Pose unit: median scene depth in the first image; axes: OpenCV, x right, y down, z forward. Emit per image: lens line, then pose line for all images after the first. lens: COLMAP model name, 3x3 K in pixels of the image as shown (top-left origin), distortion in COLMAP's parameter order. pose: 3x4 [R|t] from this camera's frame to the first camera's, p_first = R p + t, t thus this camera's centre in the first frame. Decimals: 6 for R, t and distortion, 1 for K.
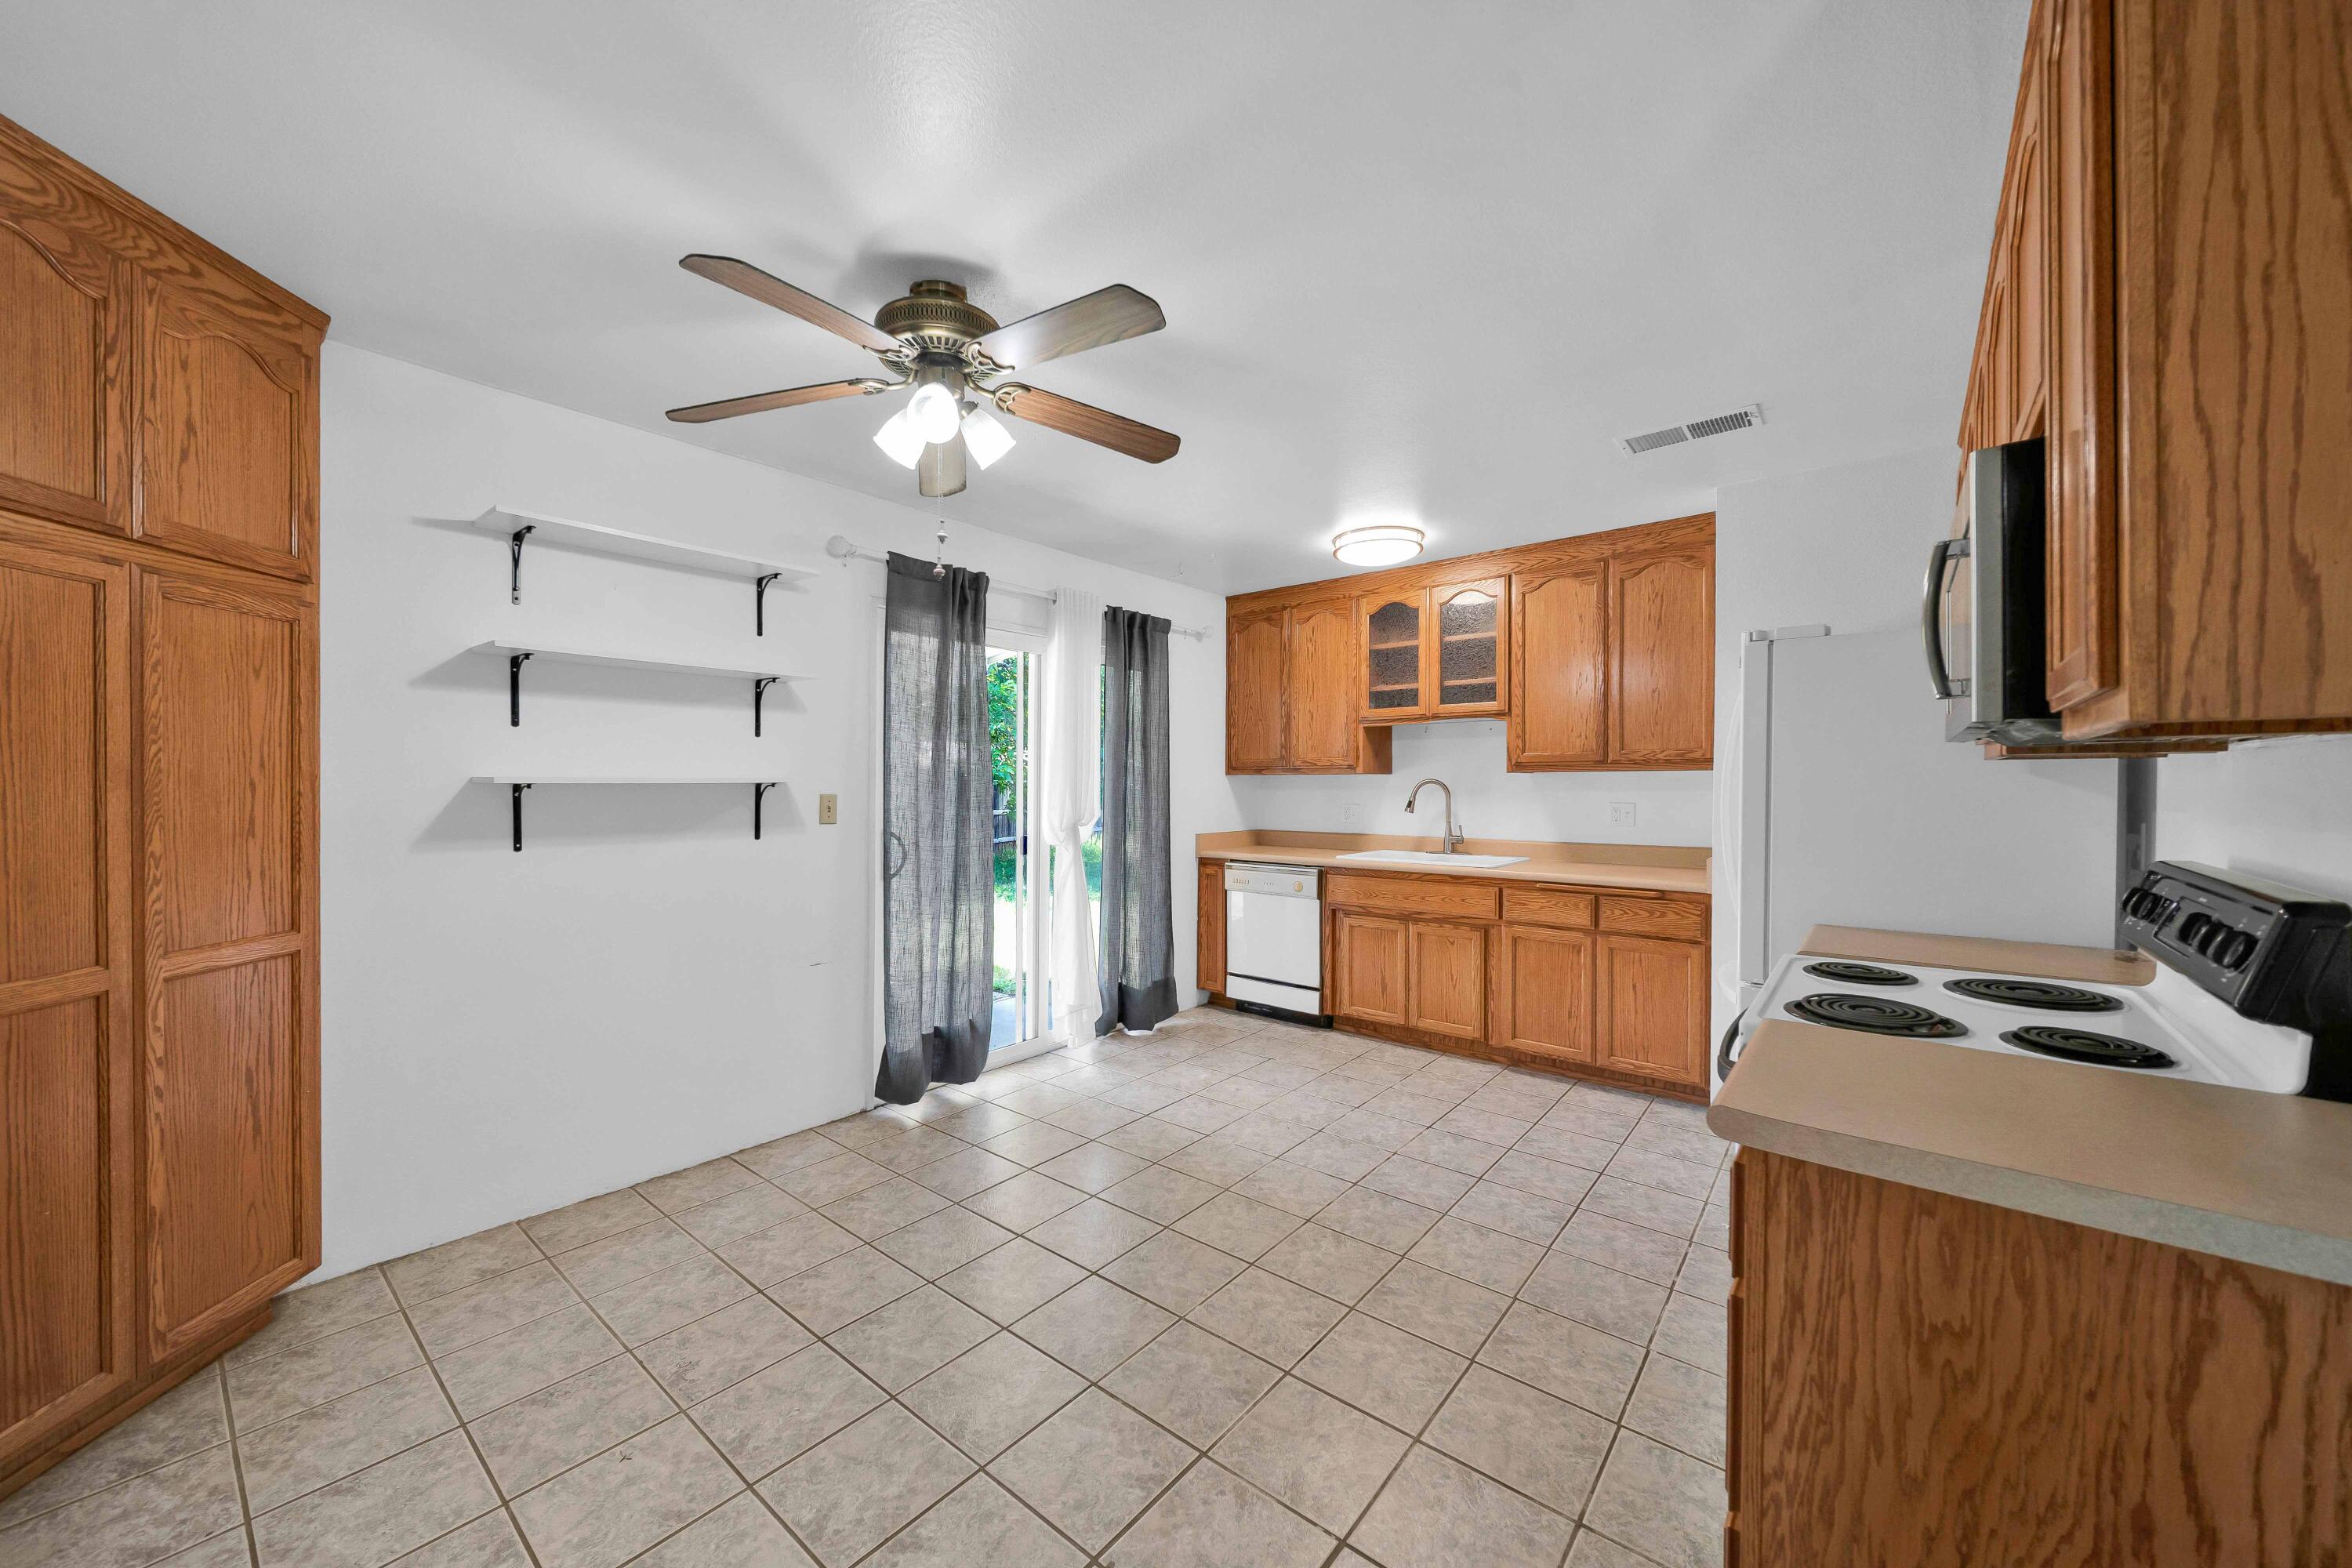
lens RADIAL K [[835.7, 0, 1161.0], [0, 835.7, 782.8], [0, 0, 1]] dist [-0.000790, -0.000091]
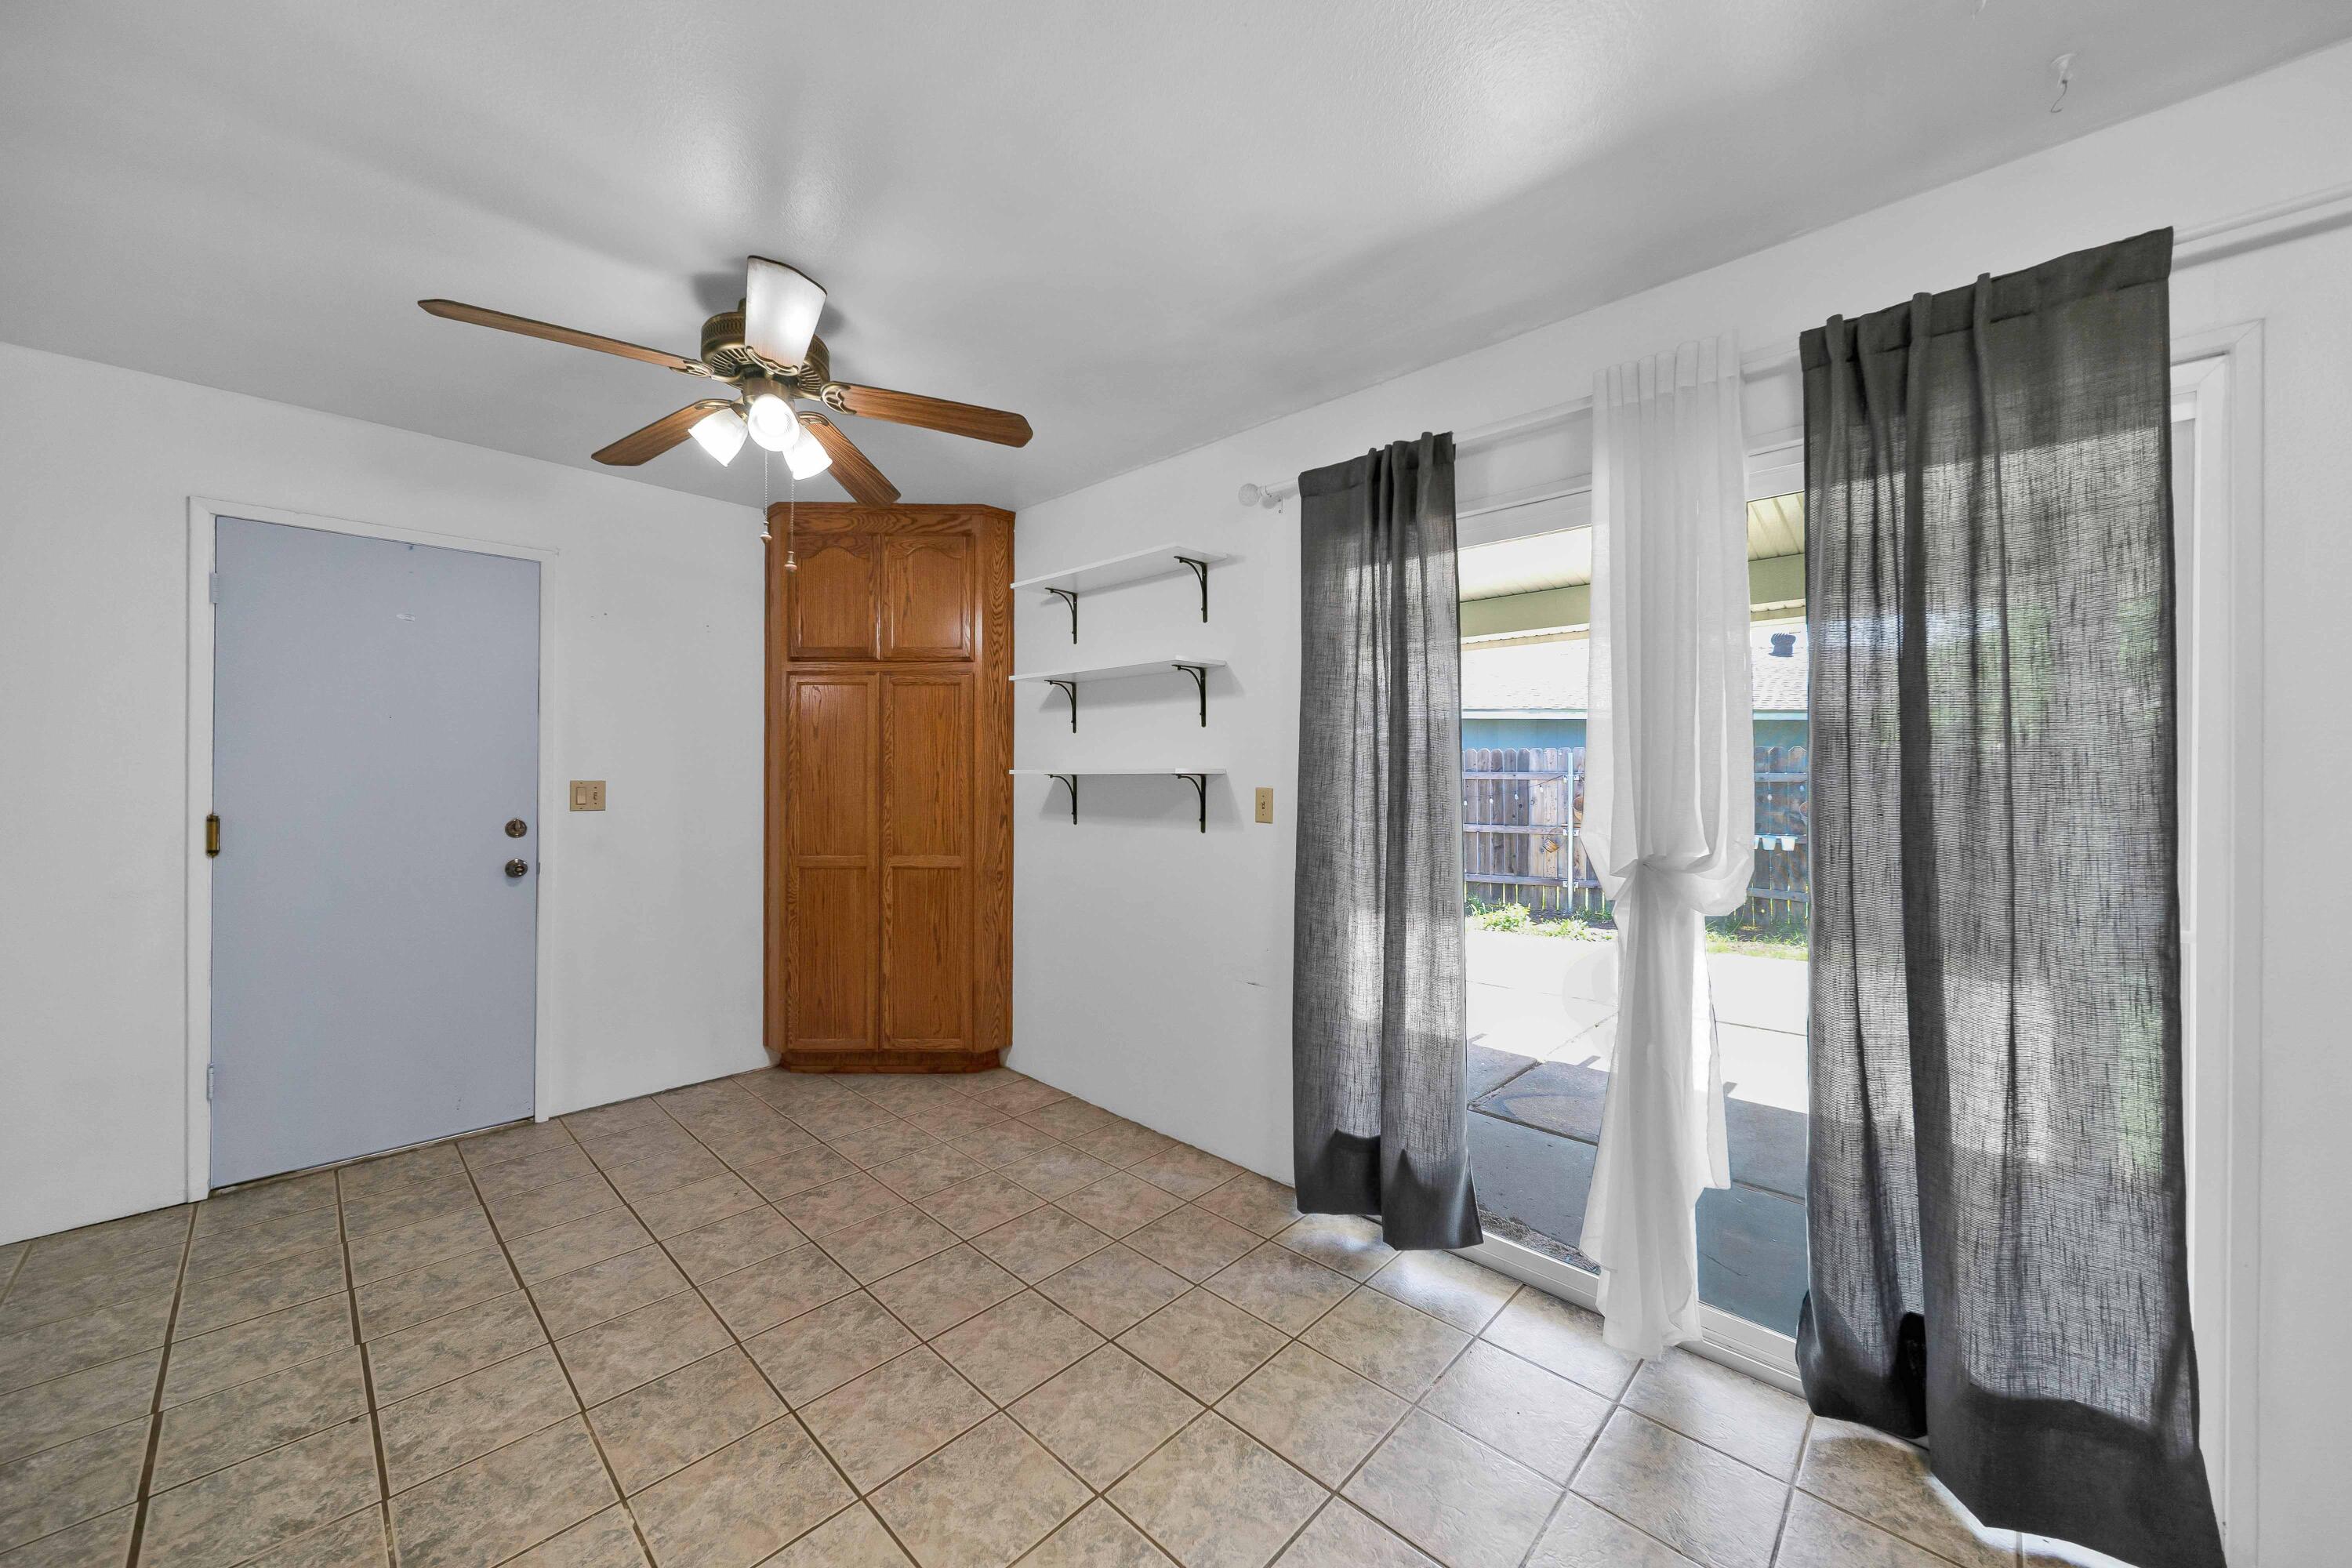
lens RADIAL K [[883.9, 0, 1236.3], [0, 883.9, 773.9], [0, 0, 1]] dist [-0.000001, -0.000117]
pose [[-0.049036, -0.004634, -0.998786, 0.662243], [-0.005359, 0.999976, -0.004376, 0.004880], [0.998783, 0.005138, -0.049060, 1.343608]]
